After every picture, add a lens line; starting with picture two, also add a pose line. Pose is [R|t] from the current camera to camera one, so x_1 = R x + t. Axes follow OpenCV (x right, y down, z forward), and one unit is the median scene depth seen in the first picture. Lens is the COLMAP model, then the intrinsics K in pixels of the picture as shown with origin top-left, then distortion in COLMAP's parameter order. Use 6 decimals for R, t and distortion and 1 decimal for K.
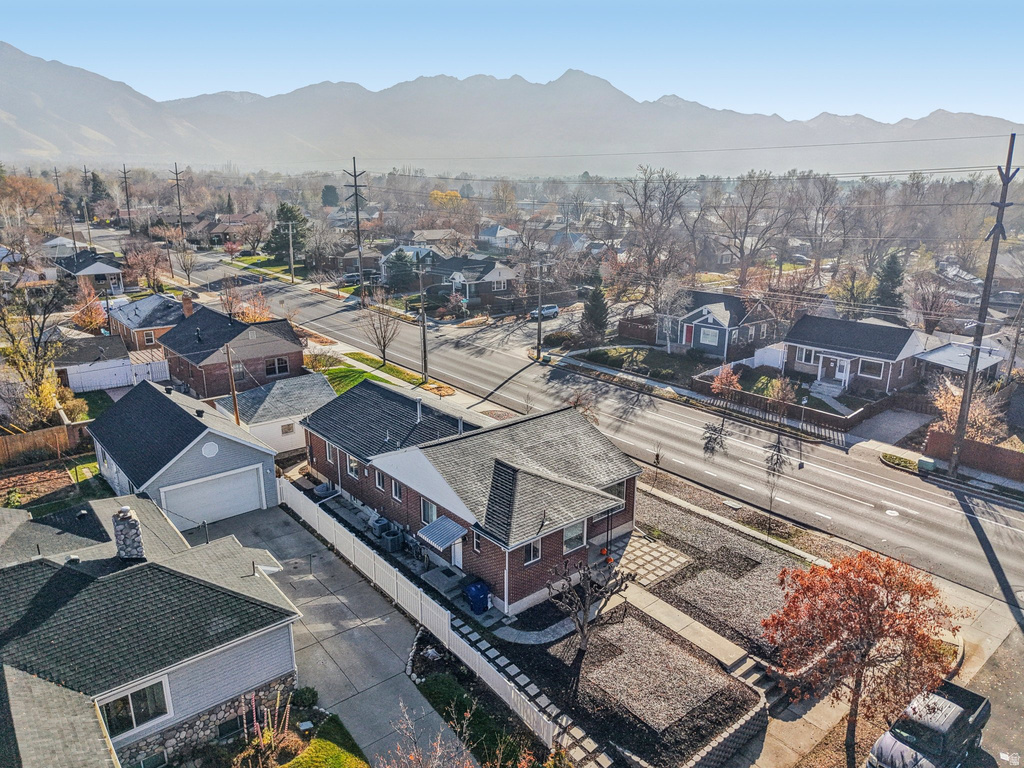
lens RADIAL K [[687.7, 0, 512.0], [0, 687.7, 384.0], [0, 0, 1]] dist [0.009674, -0.007352]
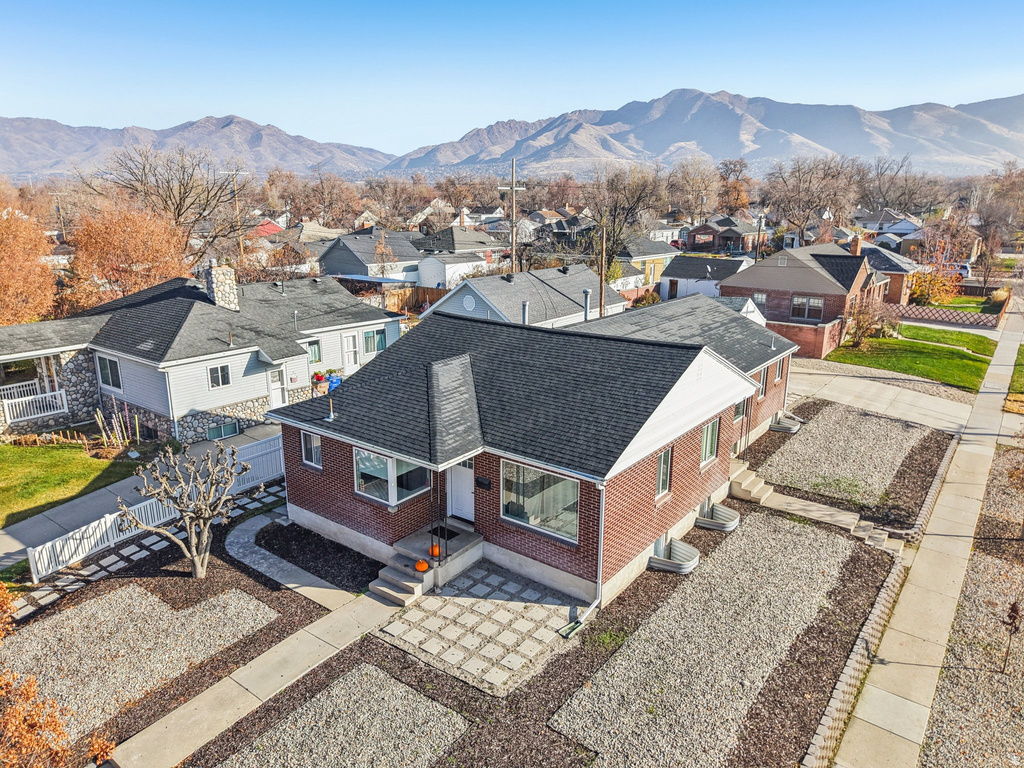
lens RADIAL K [[687.7, 0, 512.0], [0, 687.7, 384.0], [0, 0, 1]] dist [0.009674, -0.007352]
pose [[0.219598, 0.247600, -0.943648, 0.456356], [-0.271336, 0.944596, 0.184706, 0.002813], [0.937098, 0.215484, 0.274614, 0.644119]]
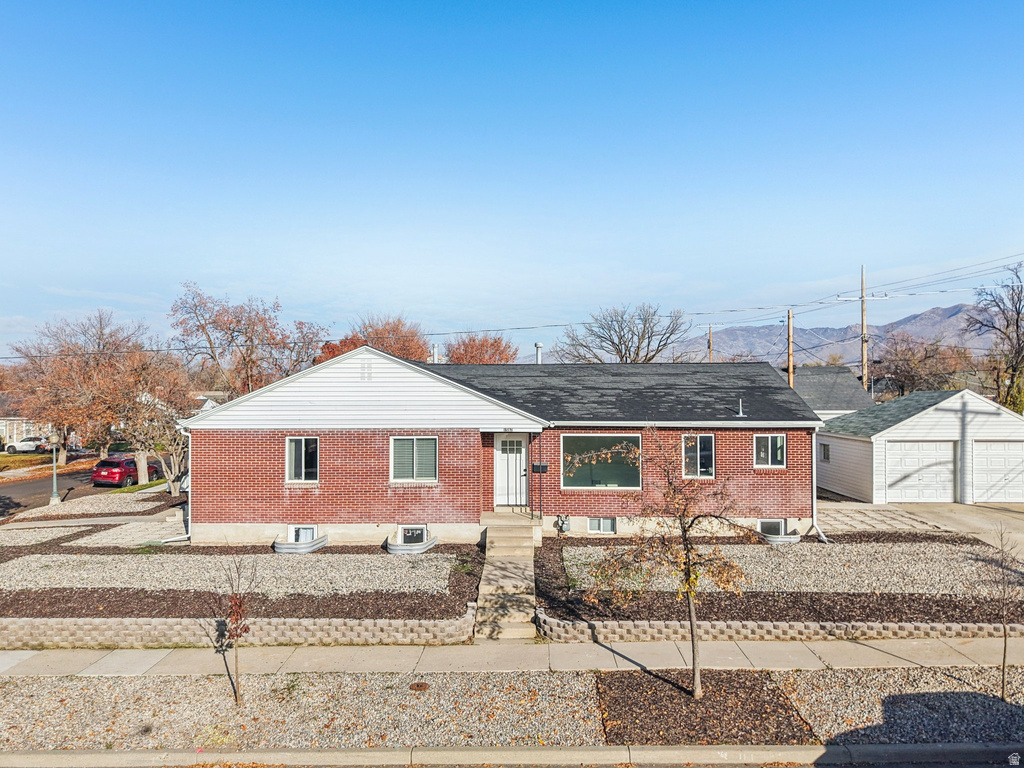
lens RADIAL K [[690.3, 0, 513.9], [0, 690.3, 384.4], [0, 0, 1]] dist [0.008982, -0.004906]
pose [[-0.660106, -0.009158, -0.751117, 0.342296], [-0.204115, 0.964489, 0.167623, -0.038761], [0.722909, 0.263963, -0.638534, 1.223628]]
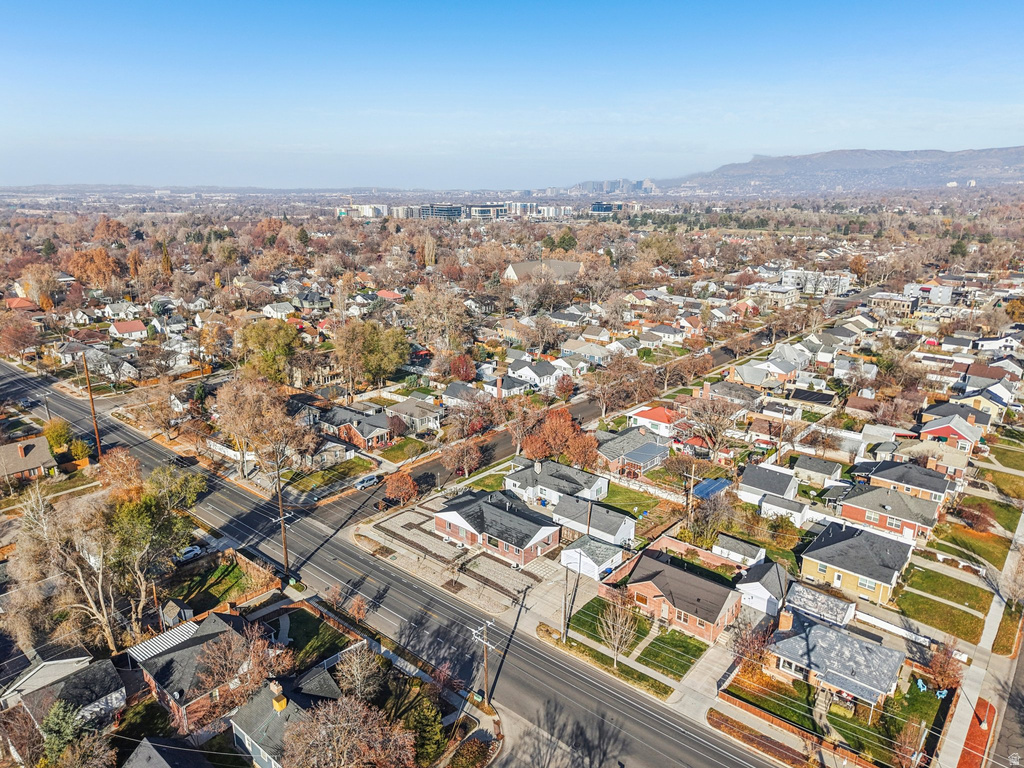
lens RADIAL K [[687.7, 0, 512.0], [0, 687.7, 384.0], [0, 0, 1]] dist [0.009674, -0.007352]
pose [[-0.986851, 0.037481, -0.157227, 0.244344], [-0.052140, 0.846919, 0.529159, -1.673936], [0.152991, 0.530399, -0.833829, 2.710344]]
